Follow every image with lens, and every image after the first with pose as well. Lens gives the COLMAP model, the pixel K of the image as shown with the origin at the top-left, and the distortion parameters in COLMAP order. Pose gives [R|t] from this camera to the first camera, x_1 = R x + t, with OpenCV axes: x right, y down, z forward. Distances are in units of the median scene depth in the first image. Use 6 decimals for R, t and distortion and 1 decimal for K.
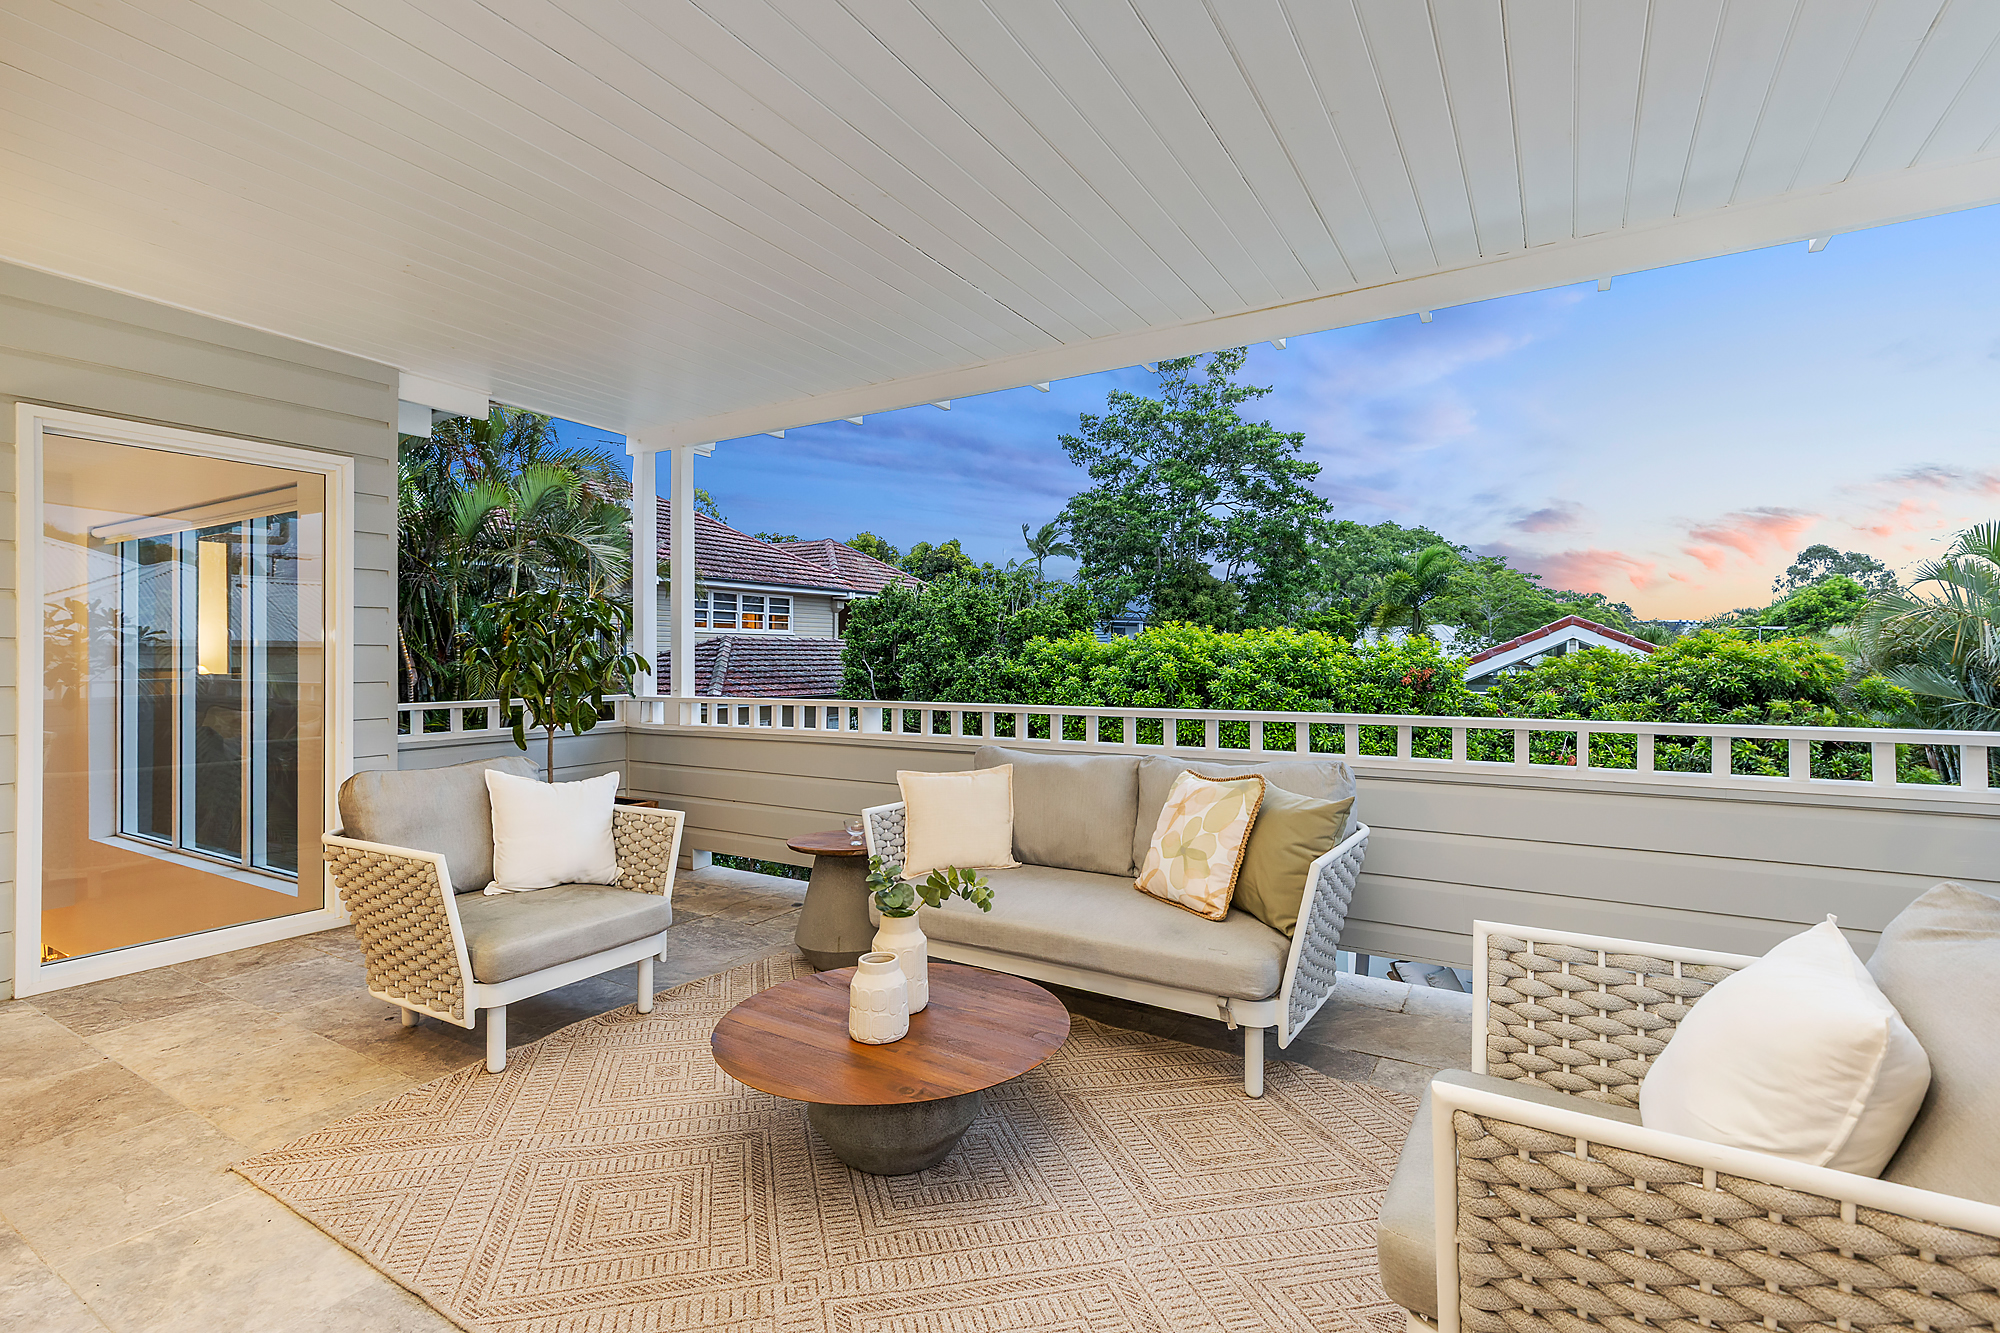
lens RADIAL K [[900.0, 0, 994.3], [0, 900.0, 657.6], [0, 0, 1]] dist [0.011277, 0.000177]
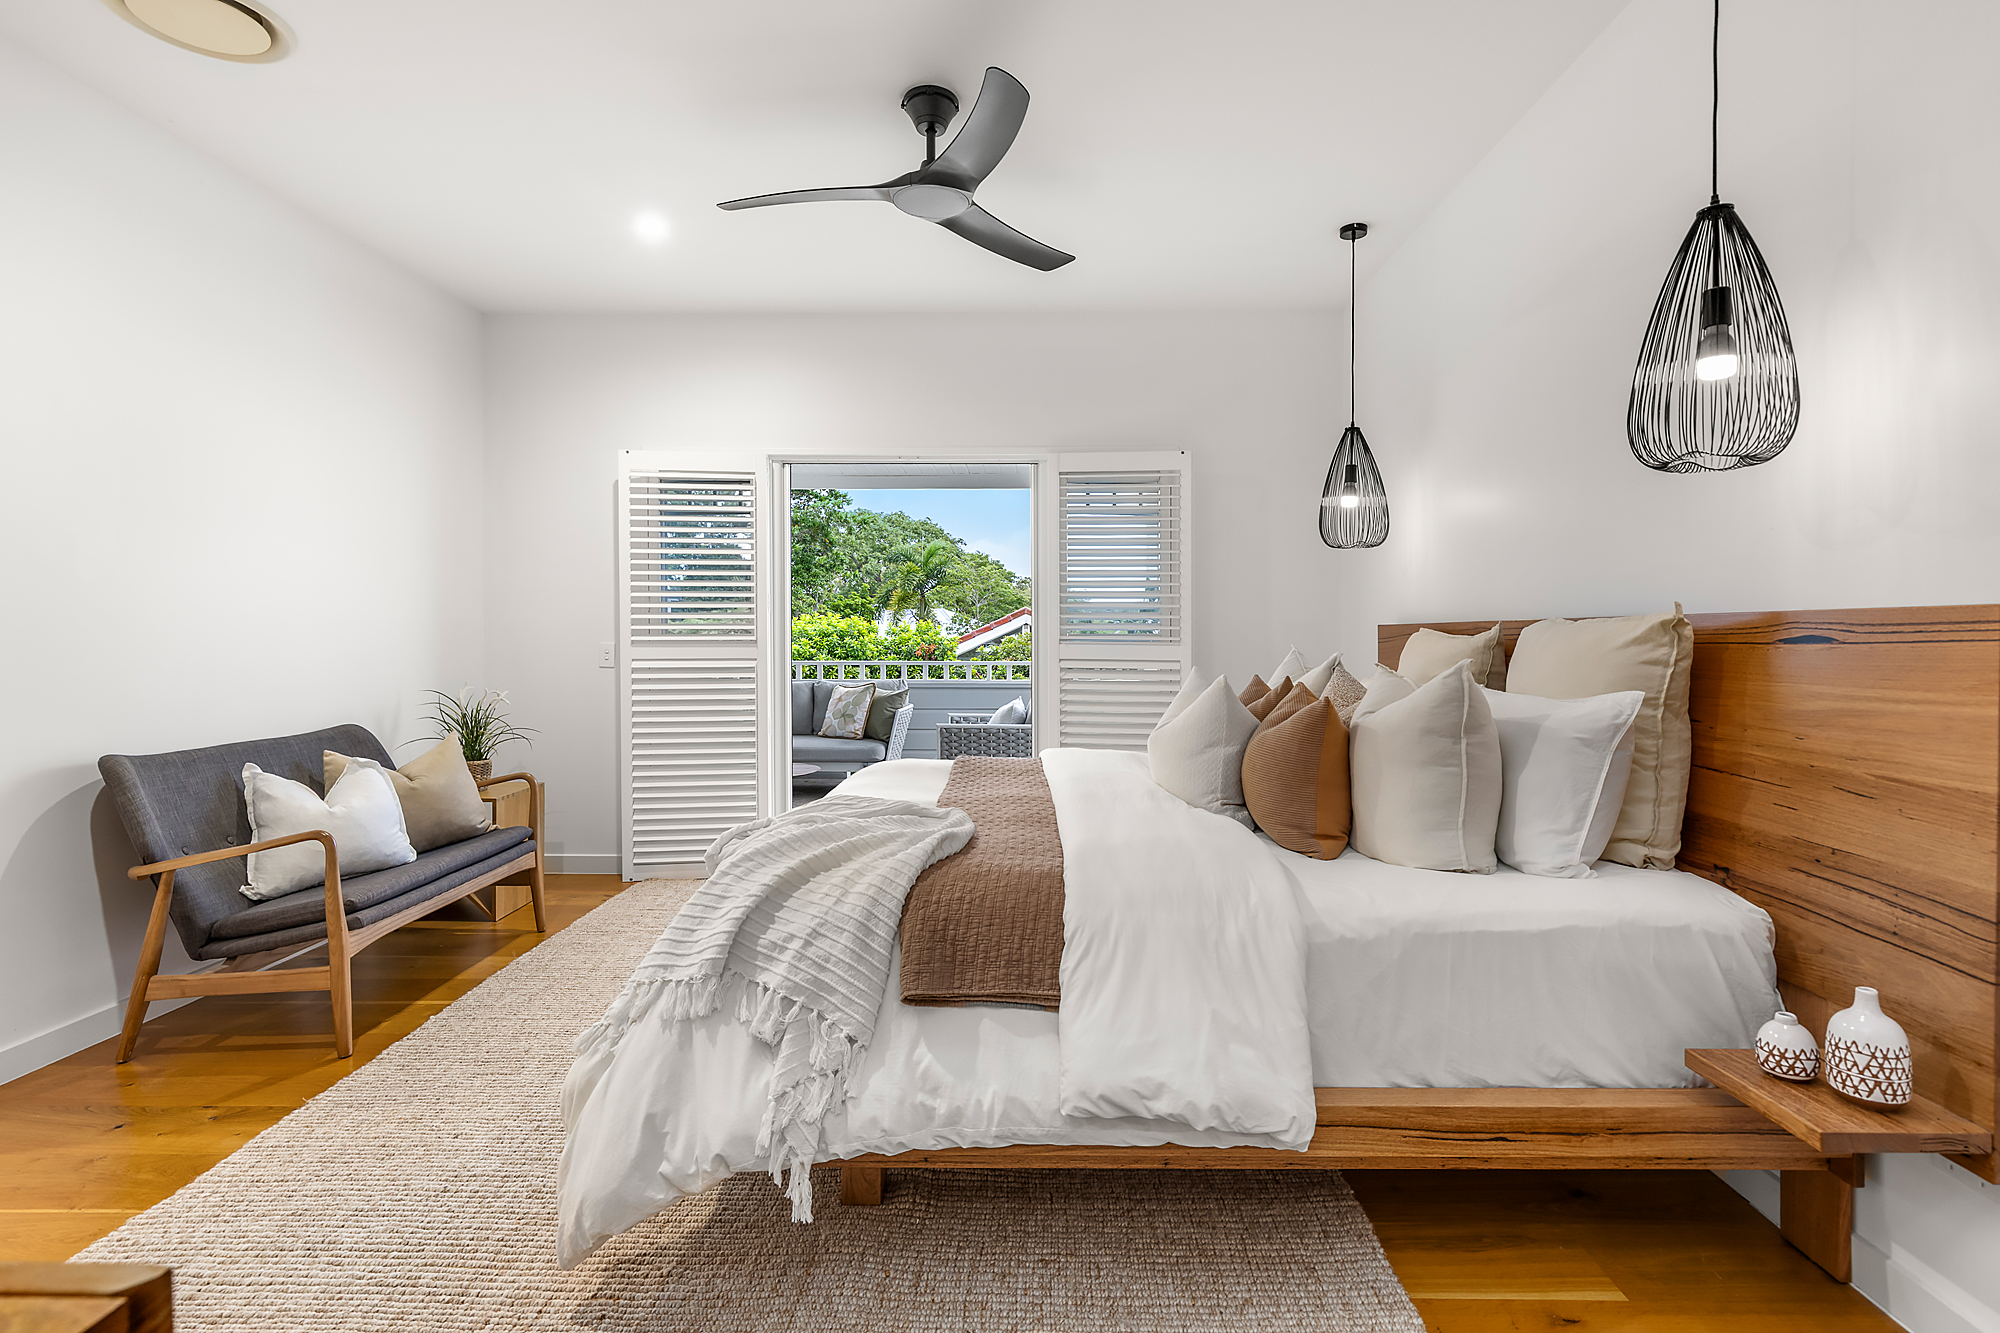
lens RADIAL K [[958.4, 0, 1005.9], [0, 958.4, 659.3], [0, 0, 1]] dist [-0.004790, -0.000788]
pose [[0.865081, -0.012324, 0.501480, -0.083421], [0.000702, 0.999727, 0.023356, 0.000244], [-0.501631, -0.019852, 0.864854, -0.171515]]
